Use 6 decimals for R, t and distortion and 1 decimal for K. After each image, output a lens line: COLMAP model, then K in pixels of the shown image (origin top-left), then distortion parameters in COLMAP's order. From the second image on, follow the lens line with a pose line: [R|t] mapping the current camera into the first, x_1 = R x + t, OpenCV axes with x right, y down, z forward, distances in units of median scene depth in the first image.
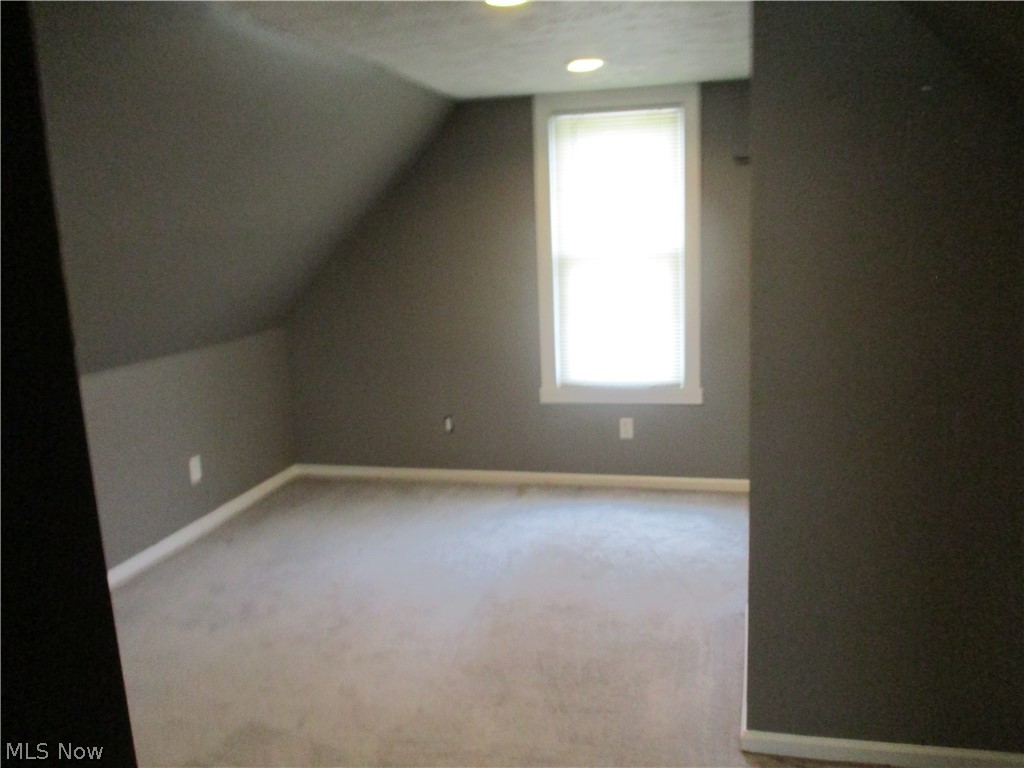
lens RADIAL K [[836.5, 0, 512.0], [0, 836.5, 384.7], [0, 0, 1]] dist [-0.044903, 0.017084]
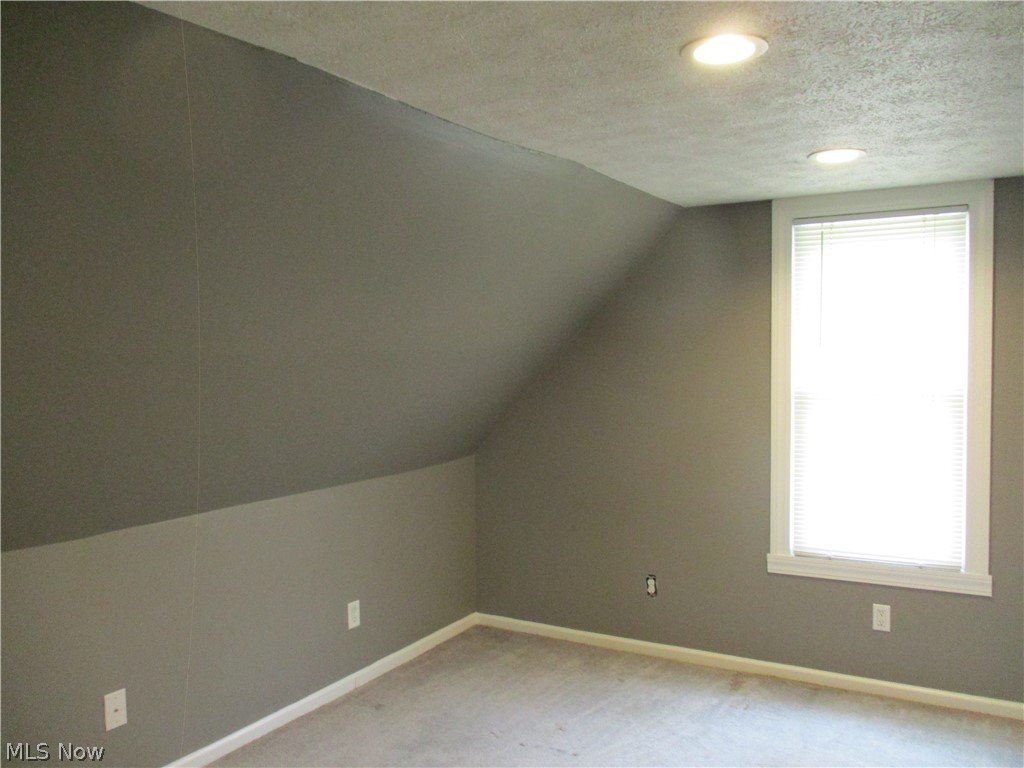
lens RADIAL K [[836.5, 0, 510.6], [0, 836.5, 383.9], [0, 0, 1]] dist [-0.044903, 0.017084]
pose [[0.957461, 0.039891, -0.285793, 0.019985], [-0.079126, 0.988731, -0.127081, -0.037762], [0.277503, 0.144289, 0.949828, 0.158301]]
